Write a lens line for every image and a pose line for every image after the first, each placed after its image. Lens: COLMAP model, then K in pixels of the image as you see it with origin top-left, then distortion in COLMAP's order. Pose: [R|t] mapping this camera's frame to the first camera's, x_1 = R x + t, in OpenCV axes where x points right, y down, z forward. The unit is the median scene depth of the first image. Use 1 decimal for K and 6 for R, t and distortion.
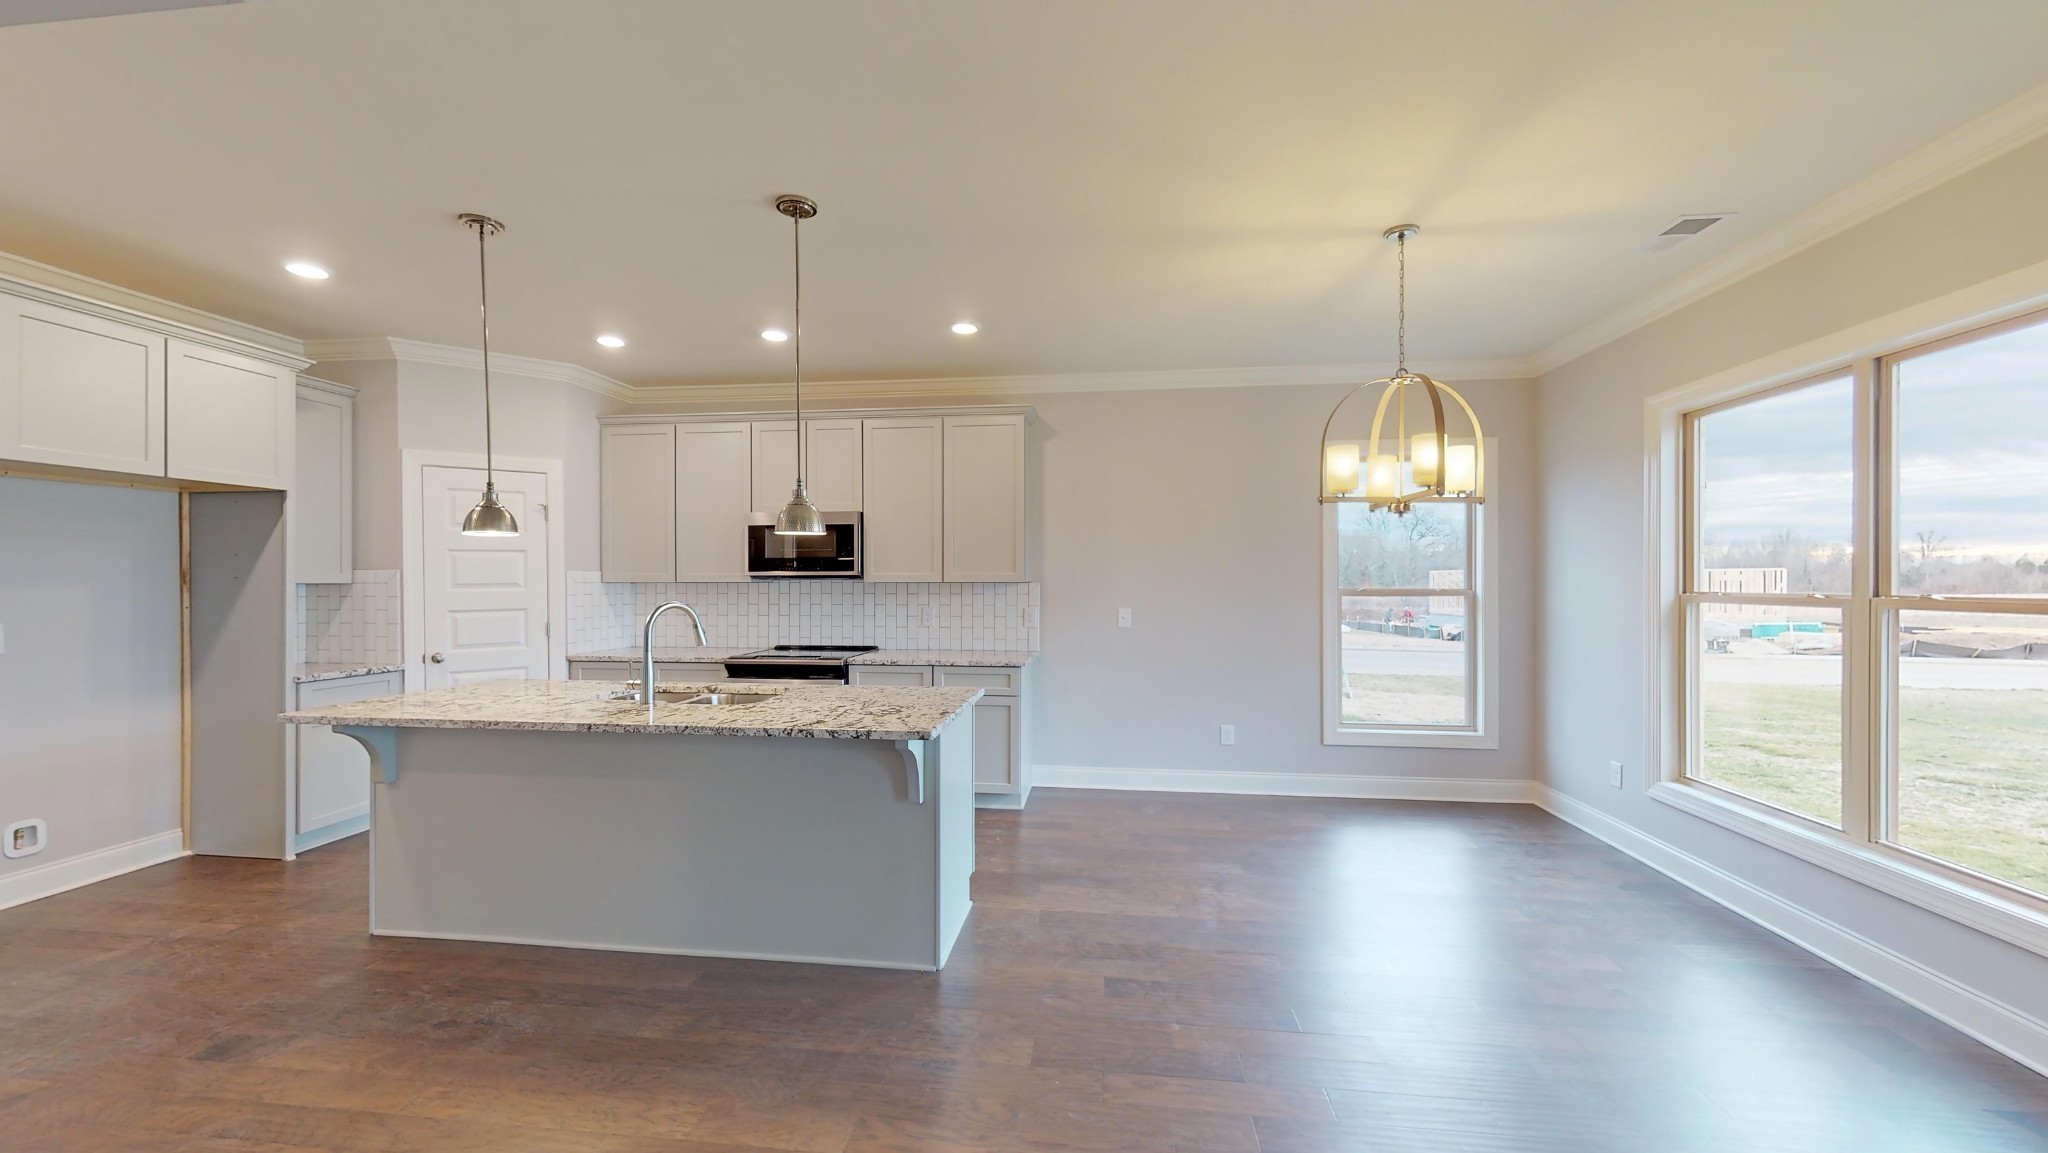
lens RADIAL K [[751.4, 0, 1020.7], [0, 751.4, 579.9], [0, 0, 1]] dist [-0.001159, 0.000018]
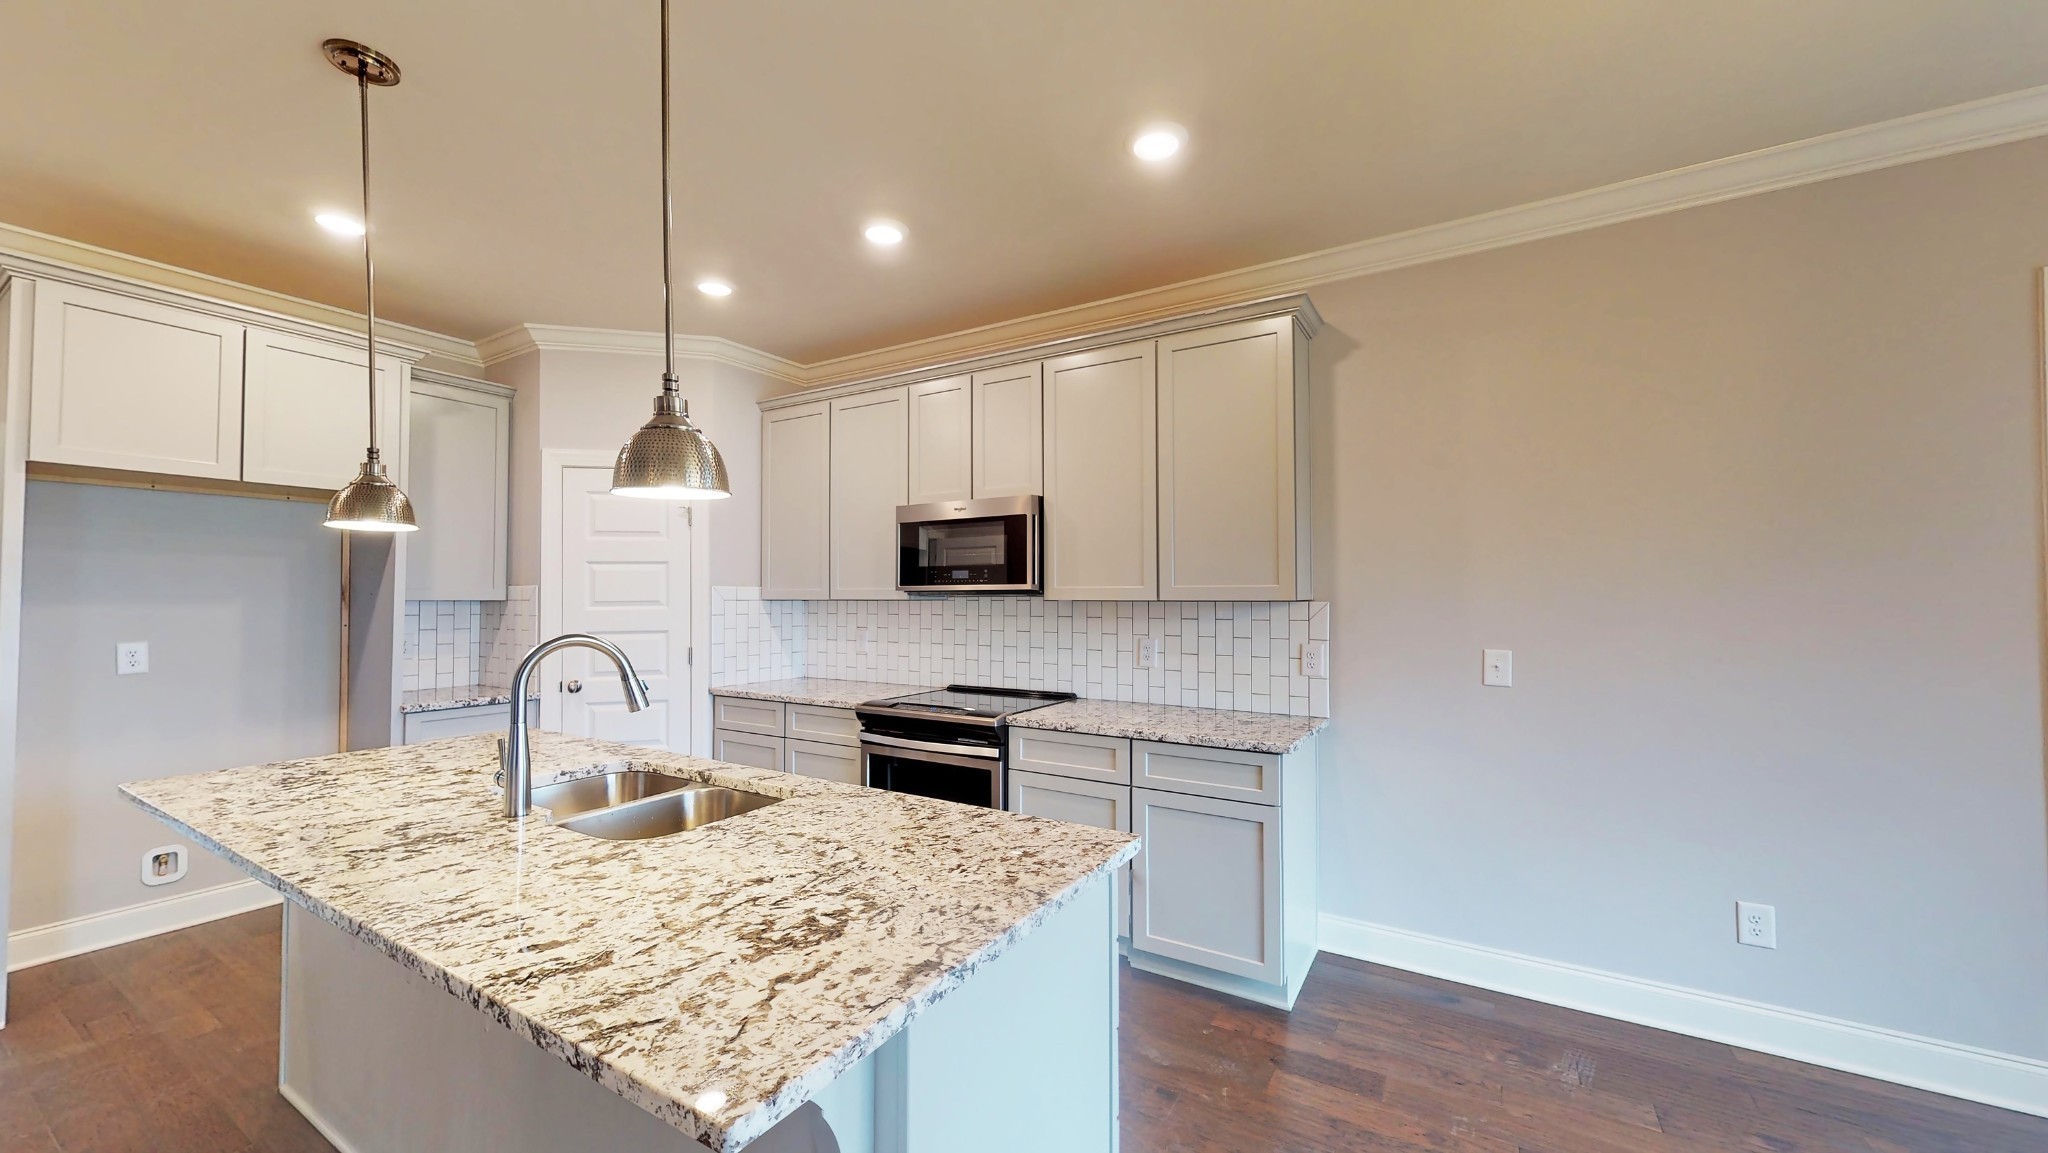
lens RADIAL K [[751.4, 0, 1020.7], [0, 751.4, 579.9], [0, 0, 1]] dist [-0.001159, 0.000018]
pose [[0.912984, -0.008945, -0.407898, 0.047759], [-0.000790, 0.999719, -0.023691, 0.000759], [0.407995, 0.021952, 0.912720, 0.386162]]
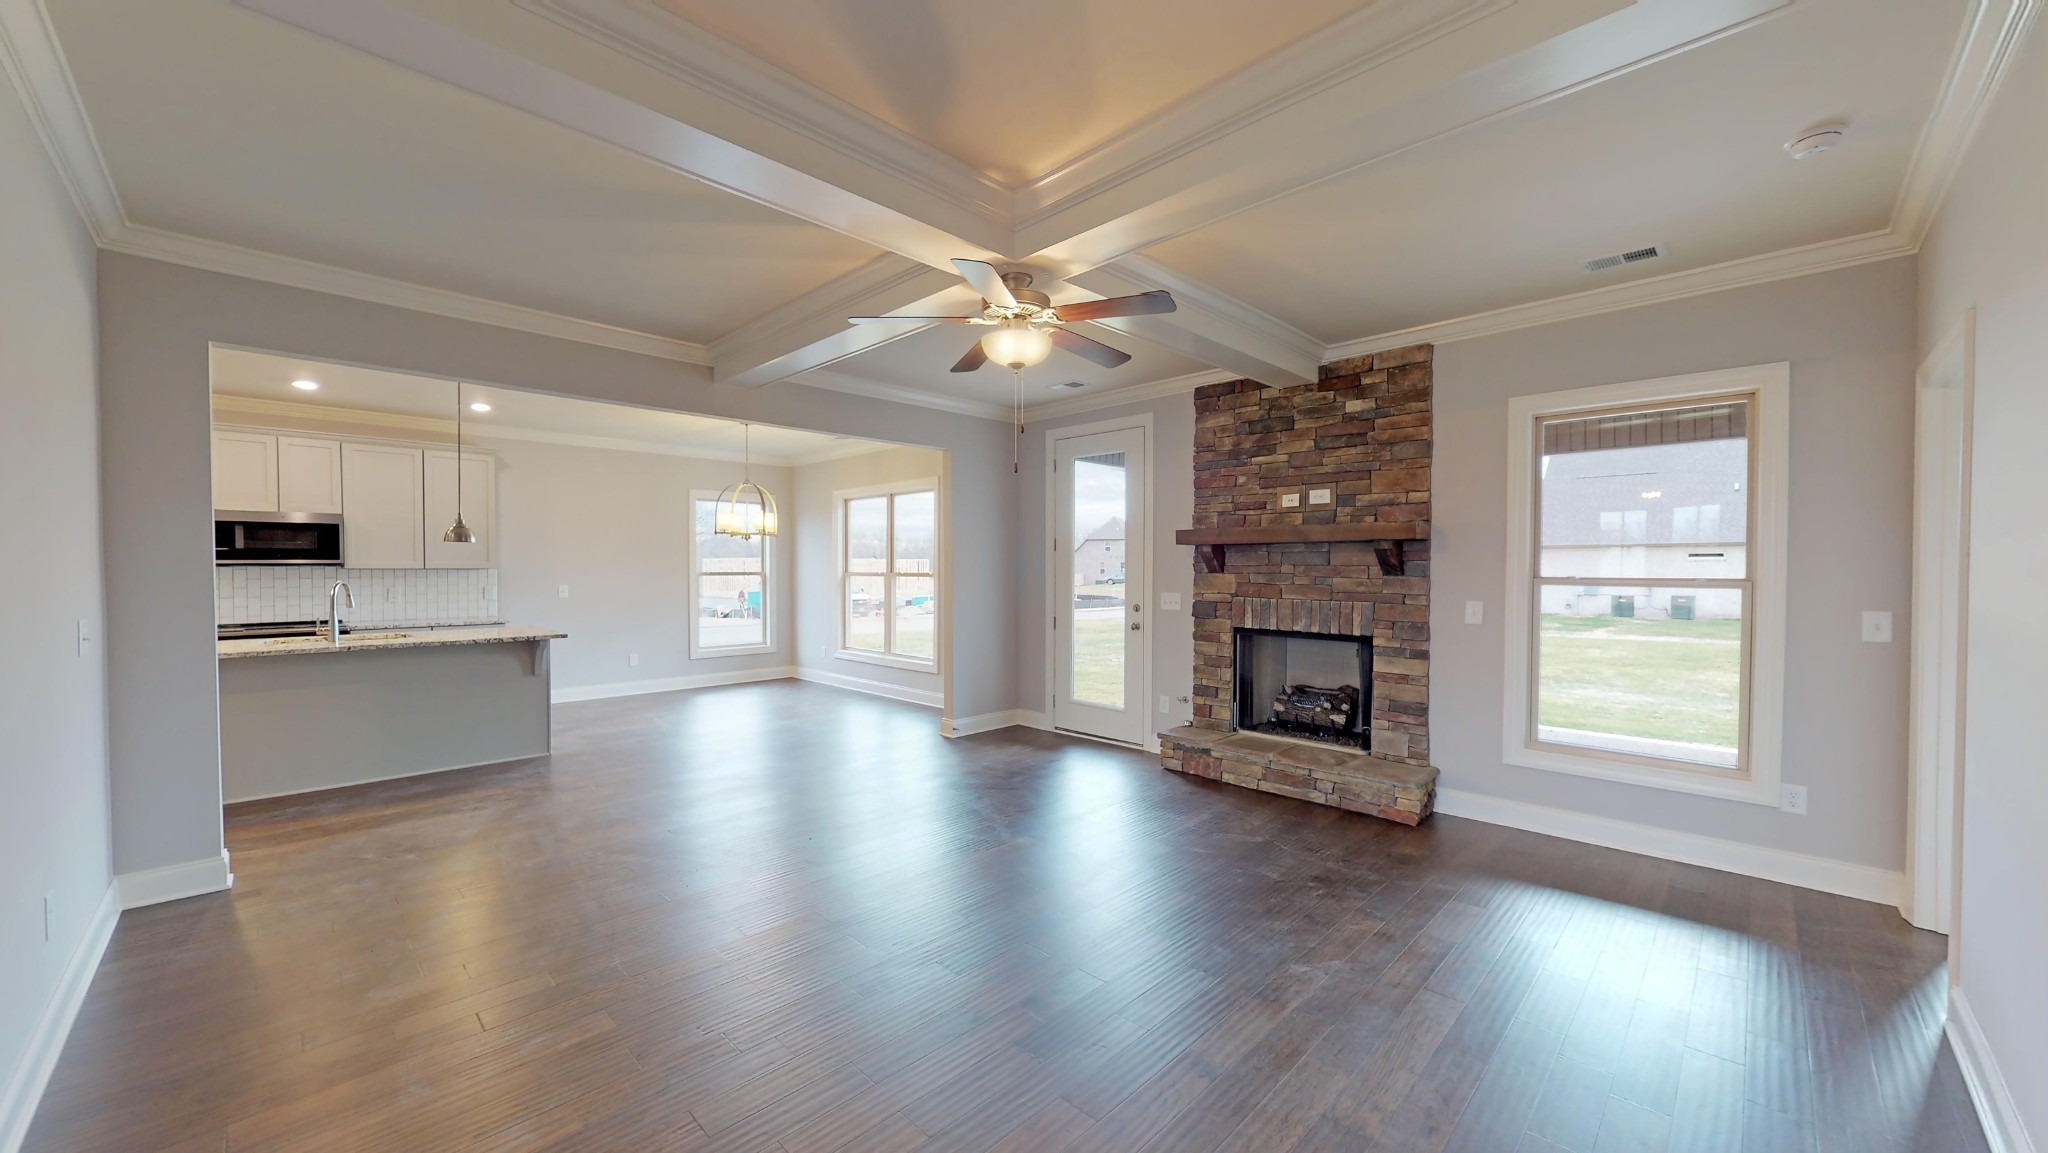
lens RADIAL K [[751.4, 0, 1020.7], [0, 751.4, 579.9], [0, 0, 1]] dist [-0.001159, 0.000018]
pose [[0.616736, -0.012714, 0.787067, -0.519613], [-0.001214, 0.999853, 0.017103, -0.001163], [-0.787169, -0.011503, 0.616630, -0.721498]]
